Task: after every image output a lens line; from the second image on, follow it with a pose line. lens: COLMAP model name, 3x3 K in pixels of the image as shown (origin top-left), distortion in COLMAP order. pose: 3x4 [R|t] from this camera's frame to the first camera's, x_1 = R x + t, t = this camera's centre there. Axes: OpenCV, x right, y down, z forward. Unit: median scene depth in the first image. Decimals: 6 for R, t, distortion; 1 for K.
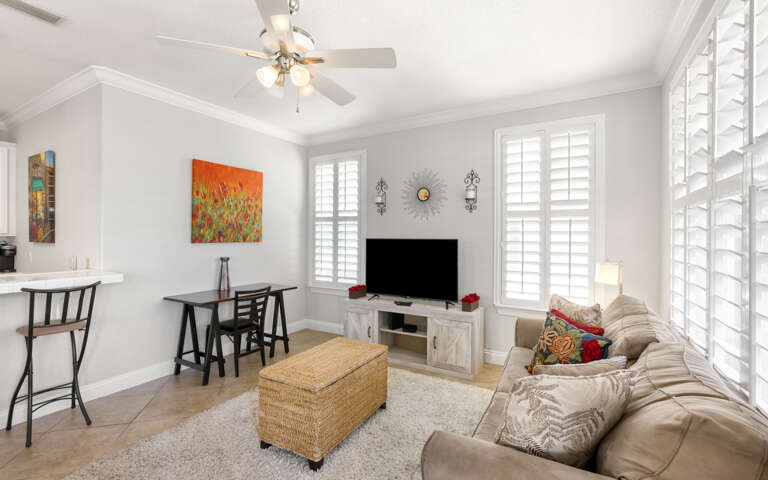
lens RADIAL K [[346.5, 0, 385.4], [0, 346.5, 233.5], [0, 0, 1]] dist [-0.001472, -0.000520]
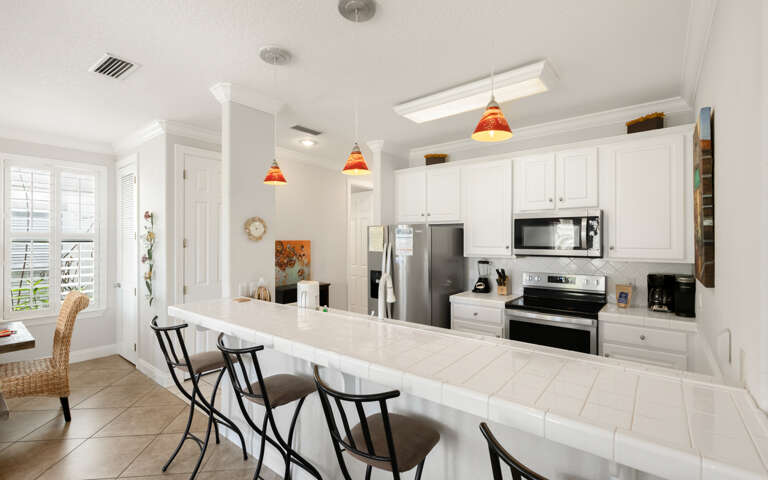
lens RADIAL K [[346.5, 0, 385.1], [0, 346.5, 243.1], [0, 0, 1]] dist [-0.001472, -0.000520]
pose [[-0.131700, 0.001168, -0.991289, -0.375132], [-0.000660, 0.999999, 0.001266, -0.036551], [0.991289, 0.000821, -0.131699, 0.563865]]
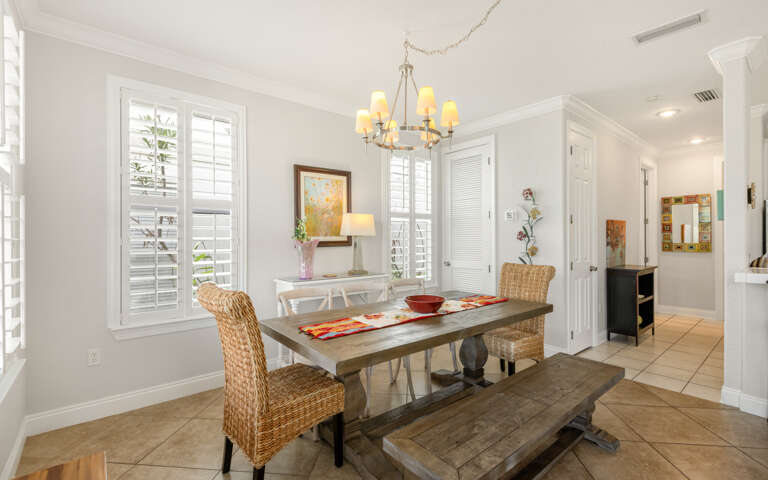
lens RADIAL K [[346.5, 0, 381.5], [0, 346.5, 241.6], [0, 0, 1]] dist [-0.001472, -0.000520]
pose [[-0.331476, 0.003143, -0.943458, -0.155753], [0.002653, 0.999994, 0.002399, 0.030320], [0.943460, -0.001708, -0.331483, -0.369626]]
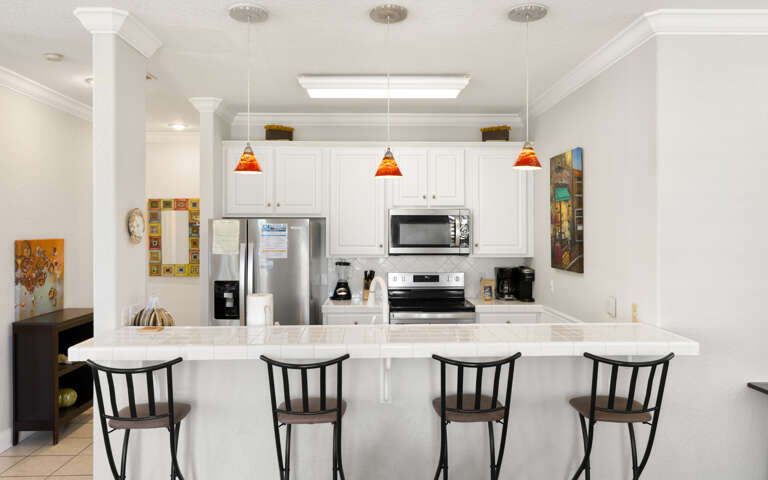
lens RADIAL K [[560.4, 0, 385.2], [0, 560.4, 232.6], [0, 0, 1]] dist [-0.003500, -0.007764]
pose [[0.534291, -0.002523, -0.845297, -0.172492], [0.003724, 0.999993, -0.000632, -0.056799], [0.845293, -0.002810, 0.534296, 0.015066]]
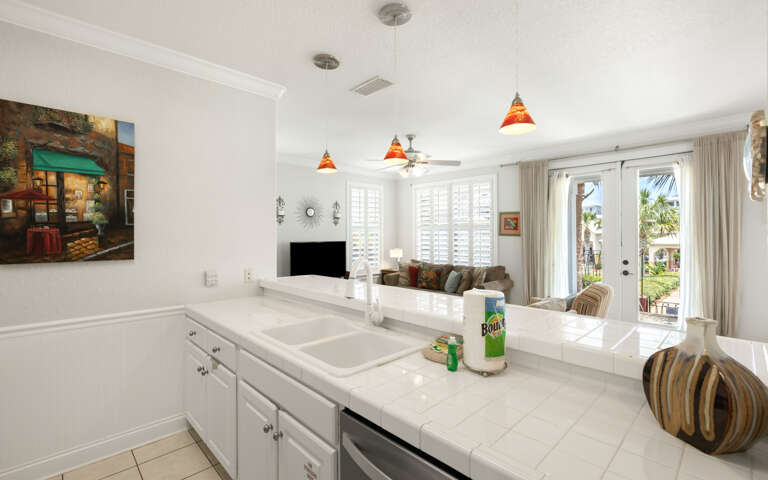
lens RADIAL K [[346.5, 0, 385.1], [0, 346.5, 236.2], [0, 0, 1]] dist [-0.001472, -0.000520]
pose [[0.264347, -0.008031, 0.964394, -1.417082], [0.004216, 0.999965, 0.007172, -0.019876], [-0.964418, 0.002170, 0.264372, 0.325803]]
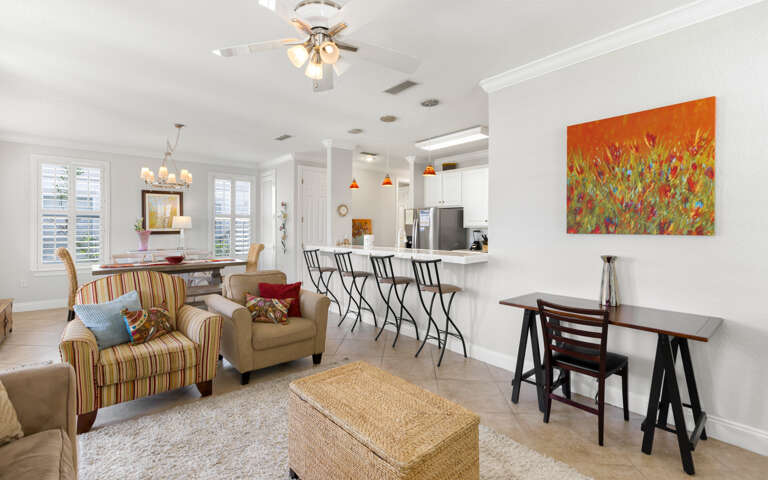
lens RADIAL K [[346.5, 0, 380.8], [0, 346.5, 233.9], [0, 0, 1]] dist [-0.001472, -0.000520]
pose [[-0.319284, 0.009969, -0.947607, 0.322989], [-0.003170, 0.999928, 0.011587, 0.020763], [0.947654, 0.006704, -0.319229, 0.832563]]
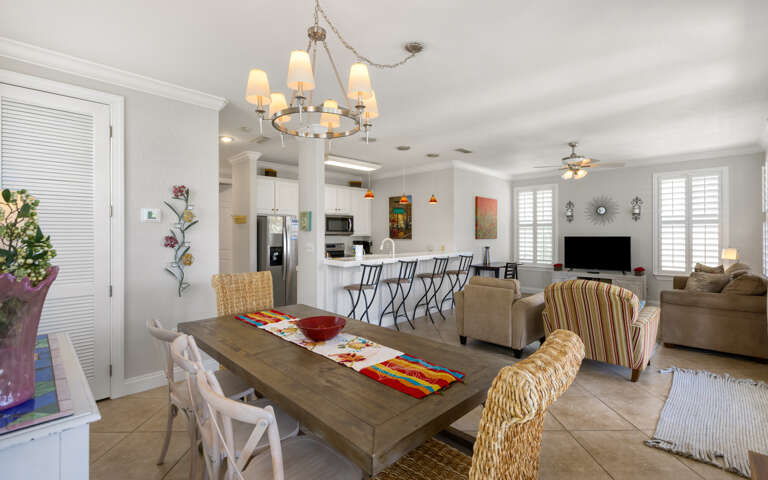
lens RADIAL K [[346.5, 0, 378.3], [0, 346.5, 234.3], [0, 0, 1]] dist [-0.001472, -0.000520]
pose [[0.969352, -0.005151, -0.245622, -0.607185], [0.005032, 0.999987, -0.001109, -0.000450], [0.245624, -0.000161, 0.969365, -1.043894]]
